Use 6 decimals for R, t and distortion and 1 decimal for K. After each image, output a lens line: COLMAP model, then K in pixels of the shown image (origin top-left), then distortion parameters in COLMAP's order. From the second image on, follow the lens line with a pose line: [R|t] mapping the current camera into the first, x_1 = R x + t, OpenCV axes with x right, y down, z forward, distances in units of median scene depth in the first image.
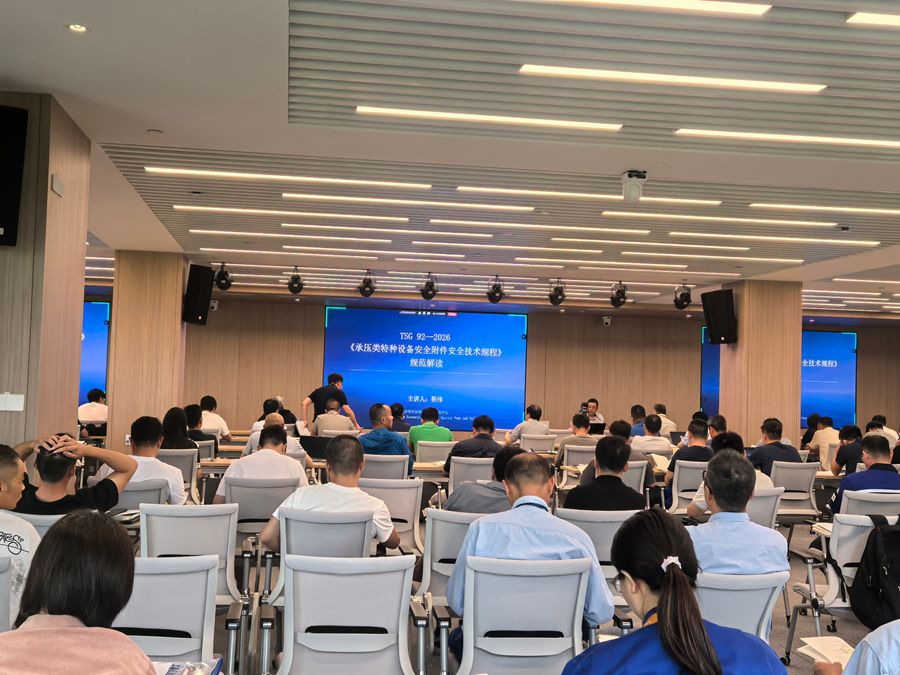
lens RADIAL K [[1067.0, 0, 450.0], [0, 1067.0, 337.5], [0, 0, 1]] dist [0.013331, 0.010218]
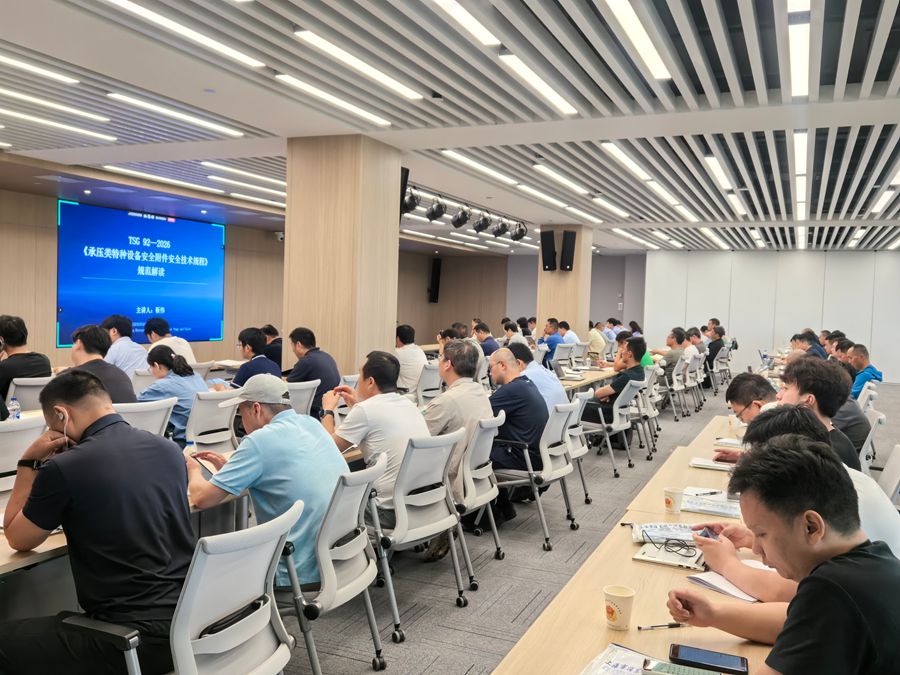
lens RADIAL K [[786.8, 0, 450.0], [0, 786.8, 337.5], [0, 0, 1]] dist [-0.037069, -0.005512]
pose [[0.537400, -0.049913, 0.841849, -0.455538], [-0.035235, 0.996046, 0.081548, 0.016683], [-0.842591, -0.073487, 0.533516, 0.417878]]
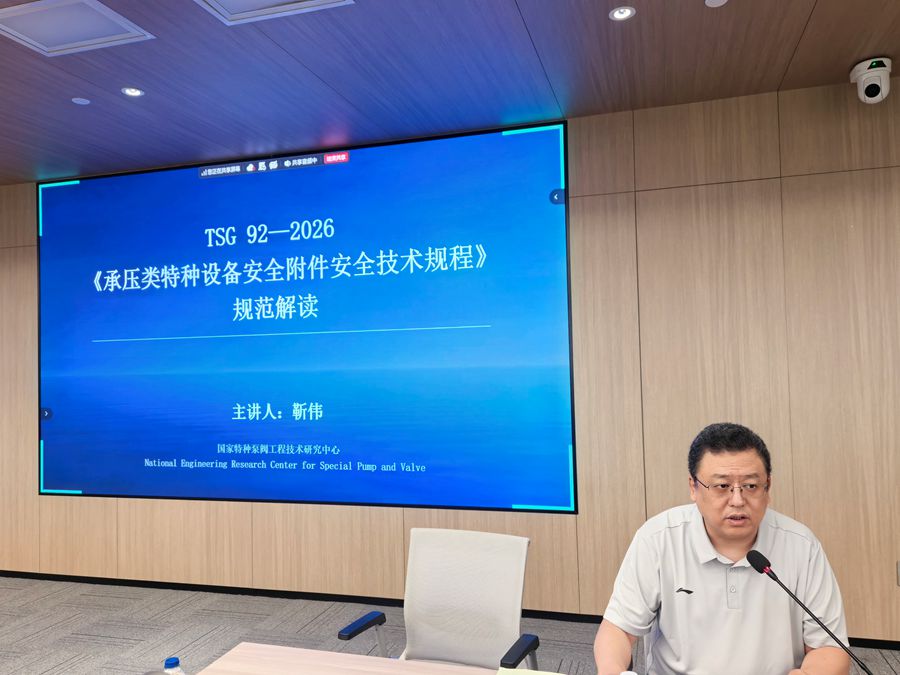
lens RADIAL K [[721.0, 0, 450.0], [0, 721.0, 337.5], [0, 0, 1]] dist [0.010678, 0.053960]
pose [[0.900972, -0.067401, -0.428611, 0.129212], [0.068315, 0.997576, -0.013270, 0.040540], [0.428466, -0.017324, 0.903392, 0.812616]]
